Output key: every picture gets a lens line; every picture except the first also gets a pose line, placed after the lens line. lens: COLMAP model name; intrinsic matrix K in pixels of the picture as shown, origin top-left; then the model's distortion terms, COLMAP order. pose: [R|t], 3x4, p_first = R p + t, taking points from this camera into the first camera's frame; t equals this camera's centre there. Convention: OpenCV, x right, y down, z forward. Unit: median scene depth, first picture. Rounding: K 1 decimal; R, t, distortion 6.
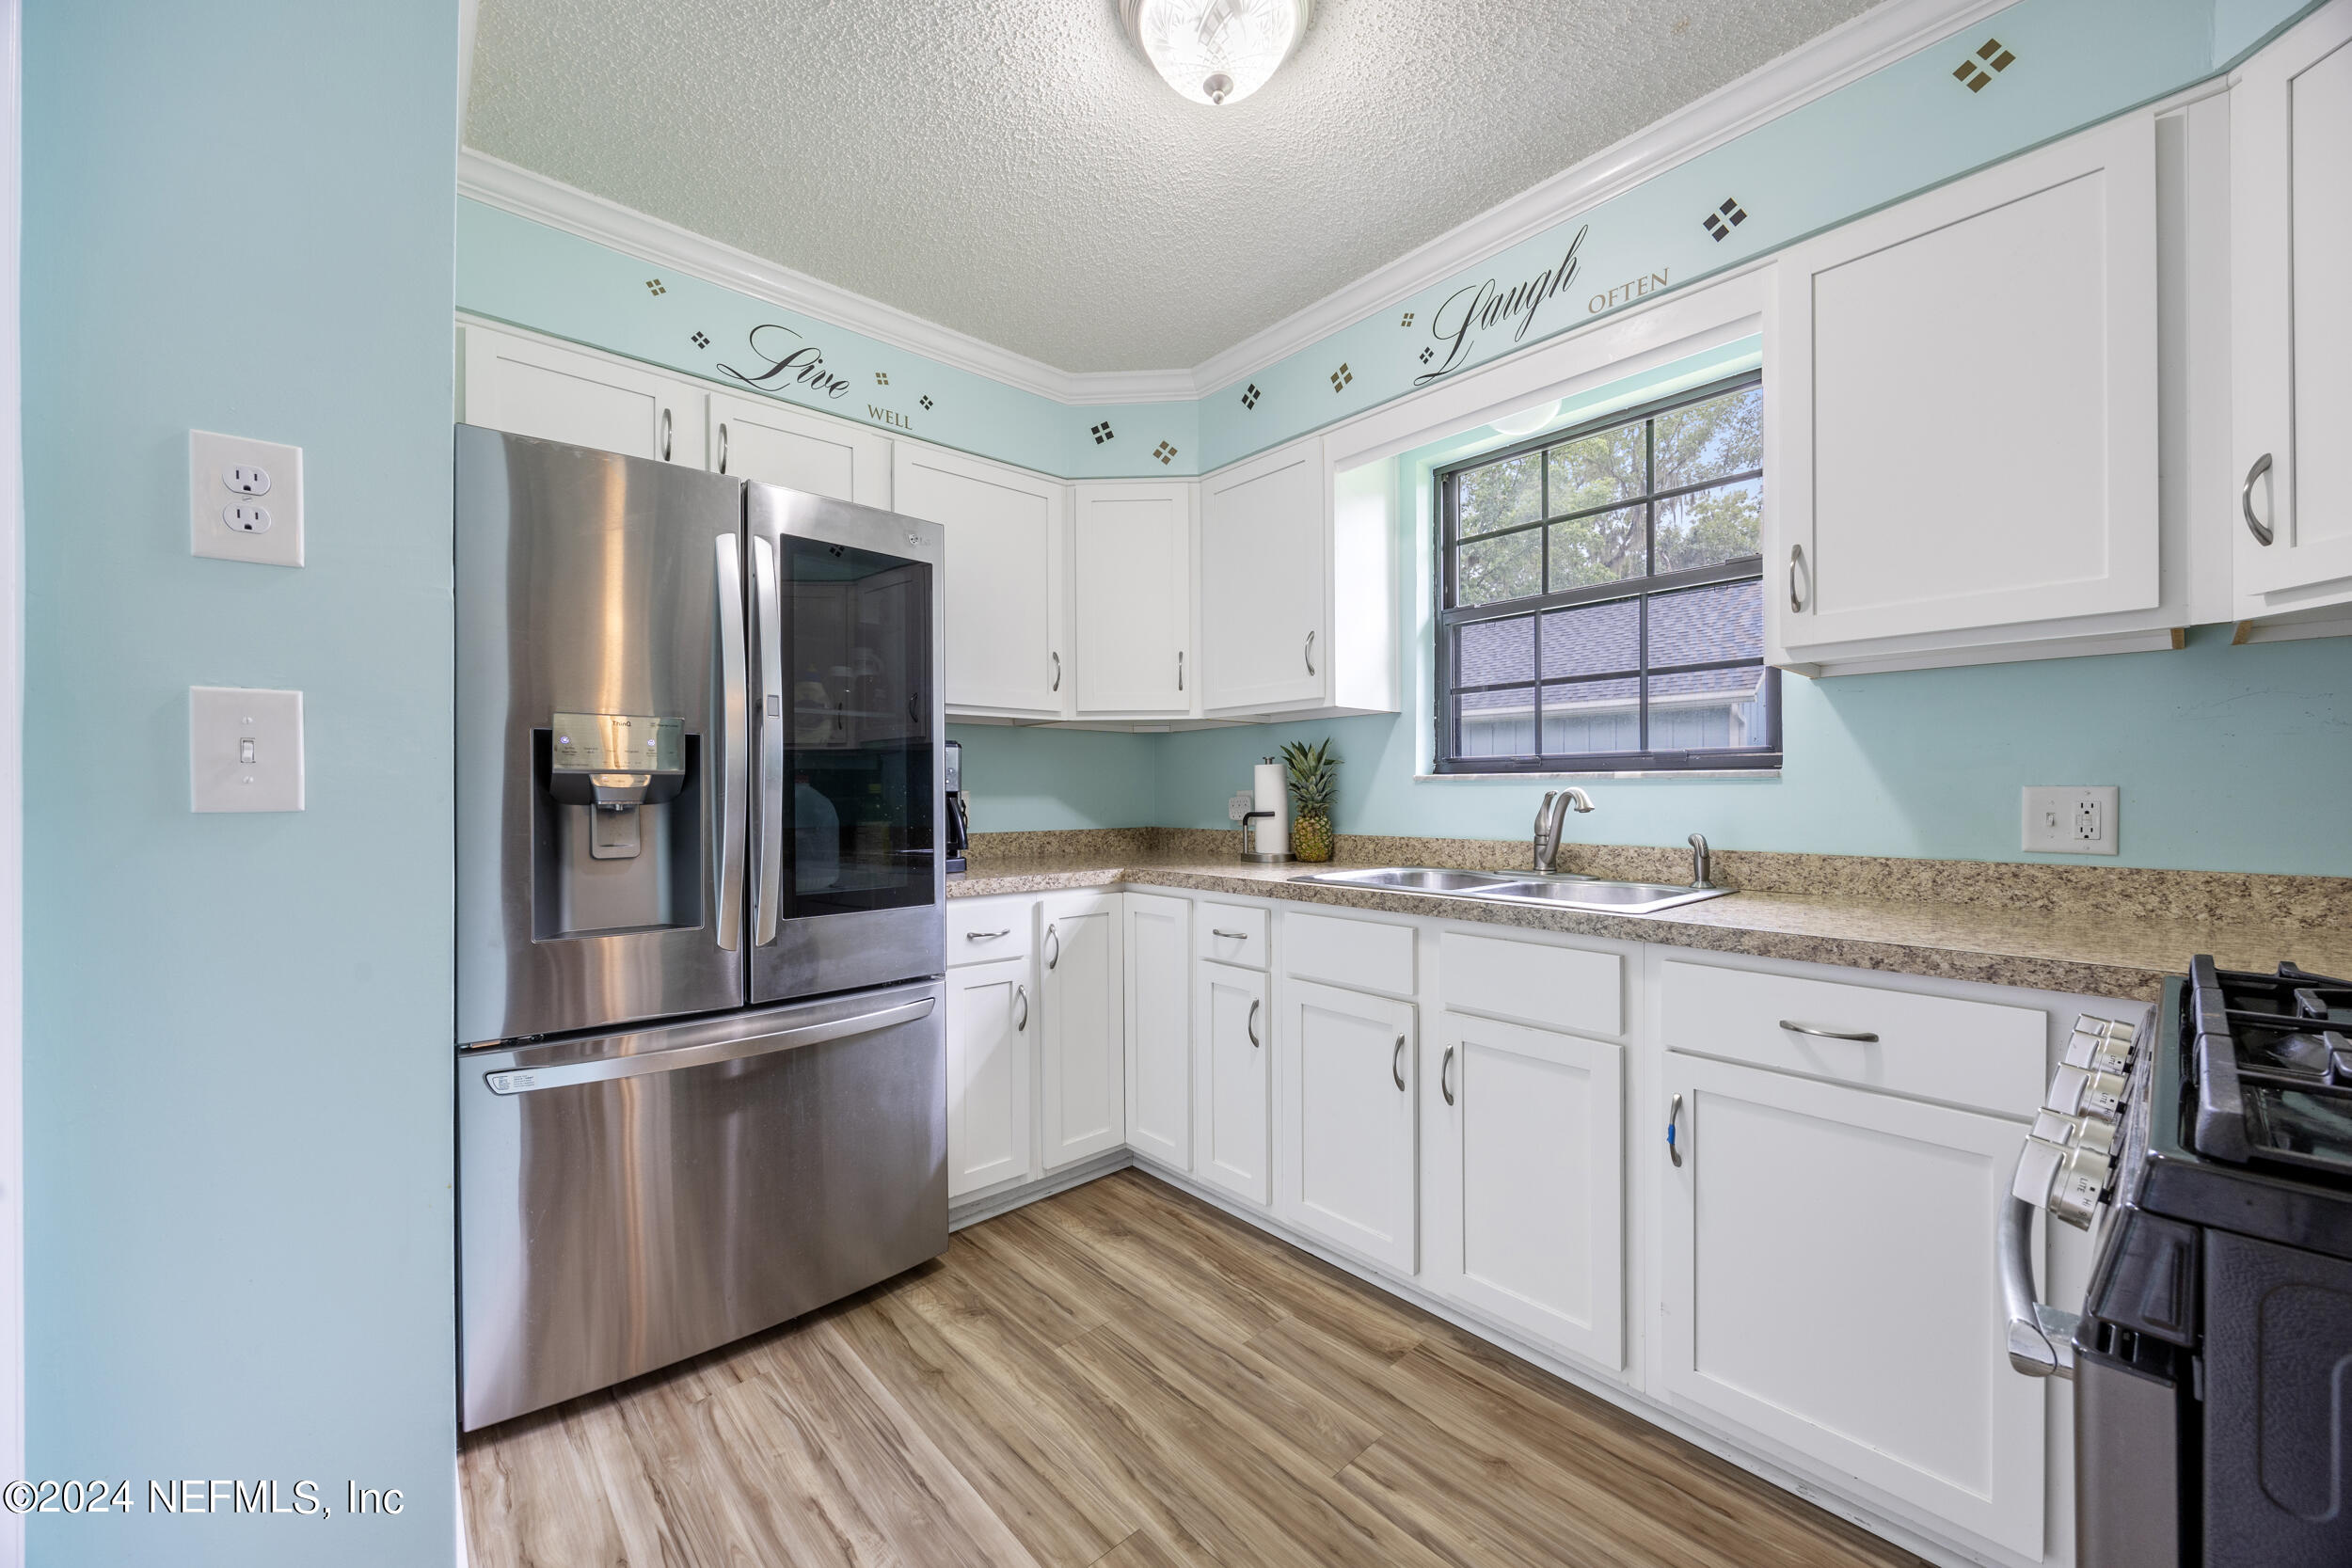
lens RADIAL K [[886.8, 0, 1185.3], [0, 886.8, 790.4], [0, 0, 1]] dist [-0.006930, 0.000230]
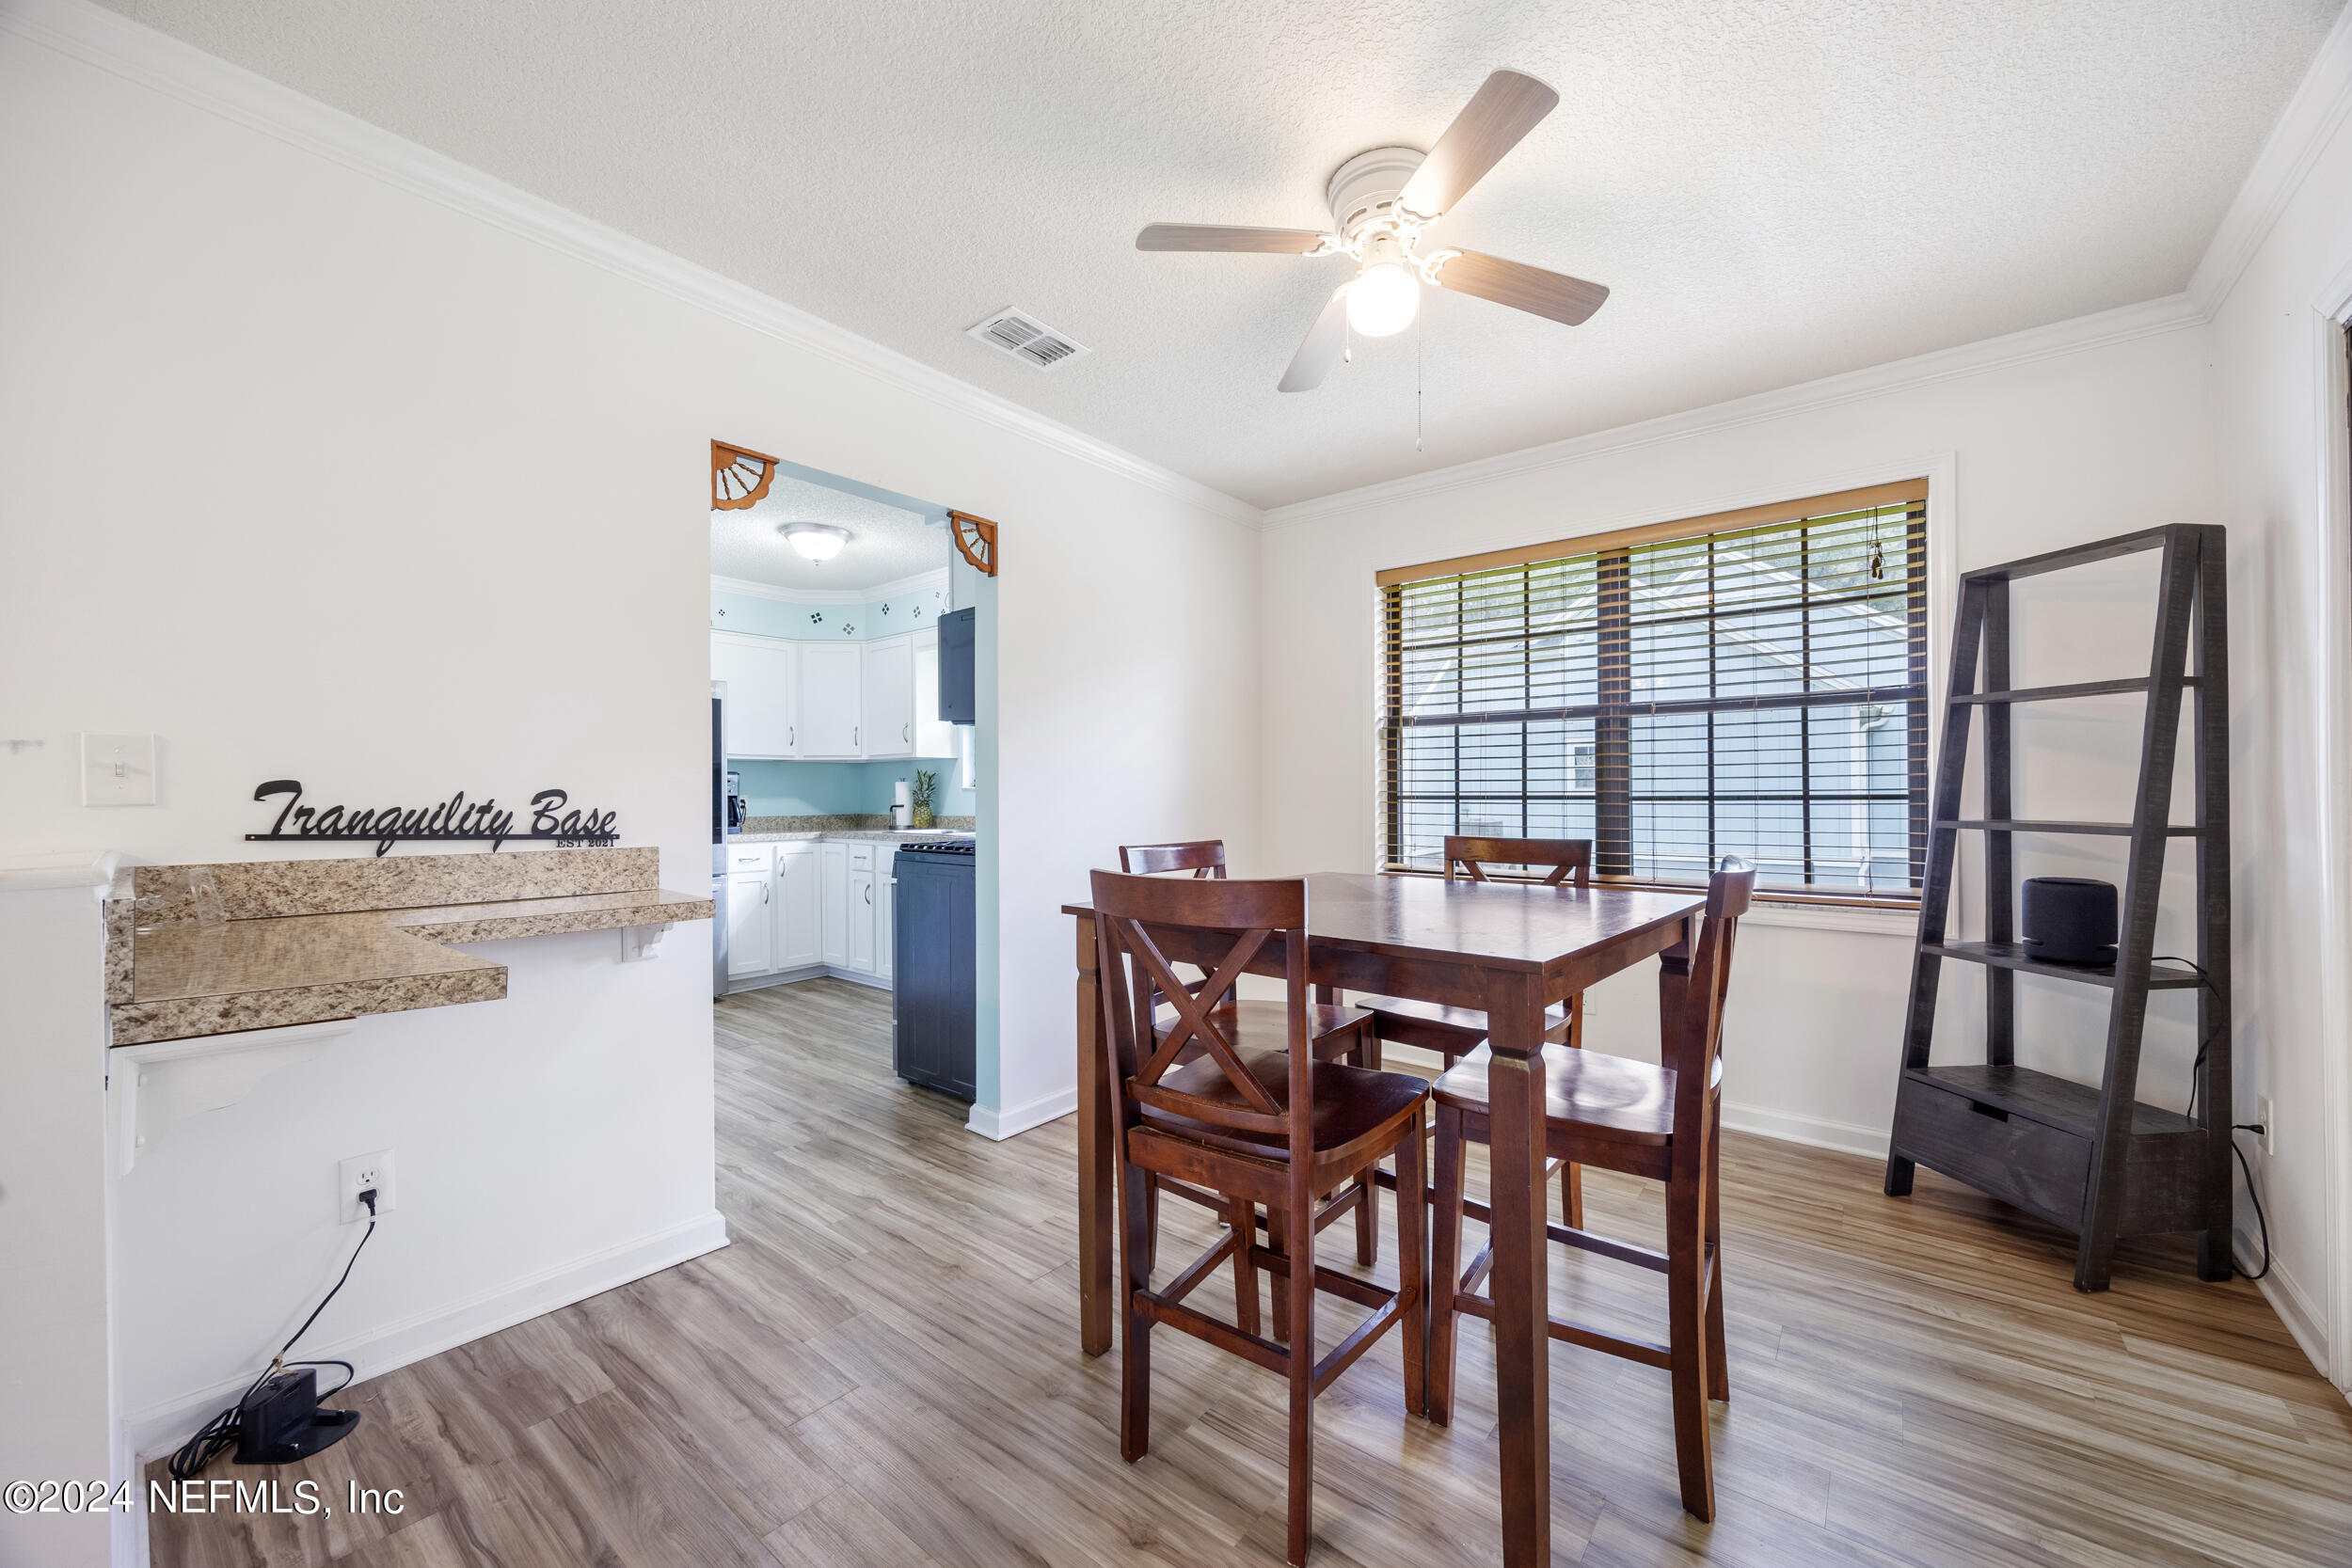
lens RADIAL K [[886.8, 0, 1185.3], [0, 886.8, 790.4], [0, 0, 1]] dist [-0.006930, 0.000230]
pose [[0.987456, -0.000866, 0.157892, 0.533934], [0.001163, 0.999998, -0.001785, -0.006841], [-0.157890, 0.001946, 0.987455, -1.442649]]
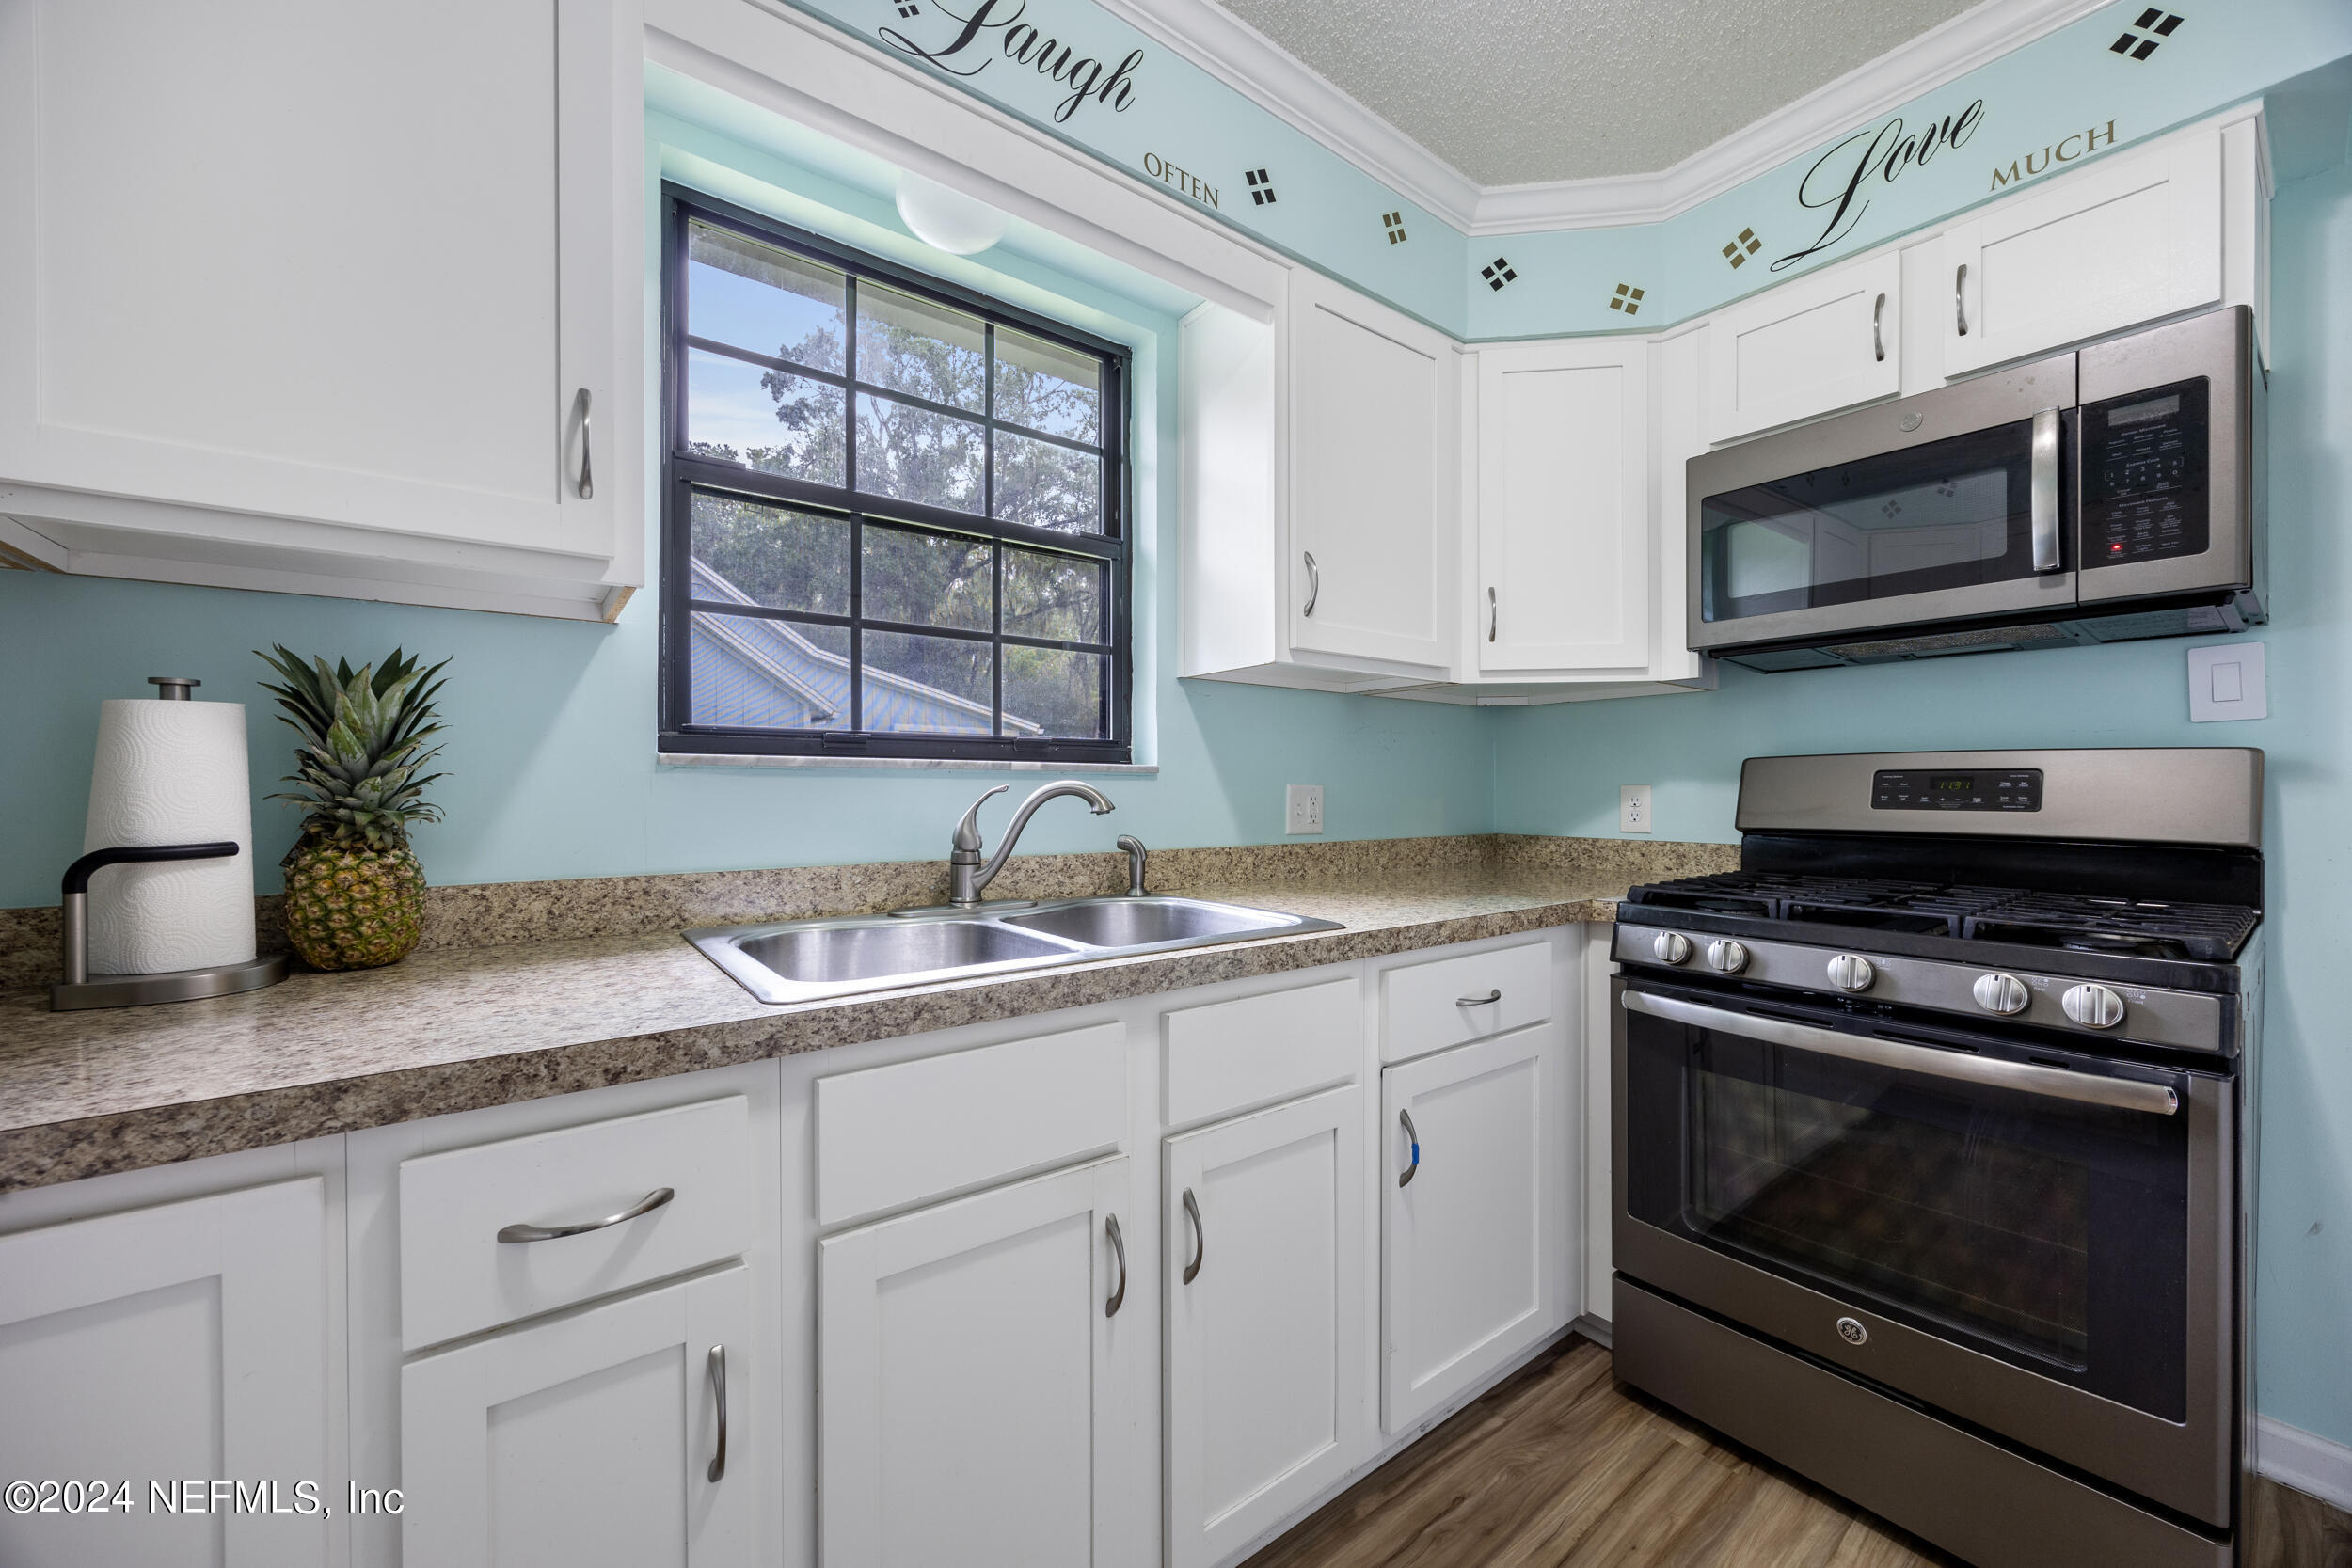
lens RADIAL K [[899.9, 0, 1184.1], [0, 899.9, 787.2], [0, 0, 1]] dist [-0.007278, -0.000117]
pose [[0.071597, 0.003751, 0.997427, -0.272999], [-0.003527, 0.999988, -0.003508, 0.003903], [-0.997427, -0.003266, 0.071610, 0.774025]]
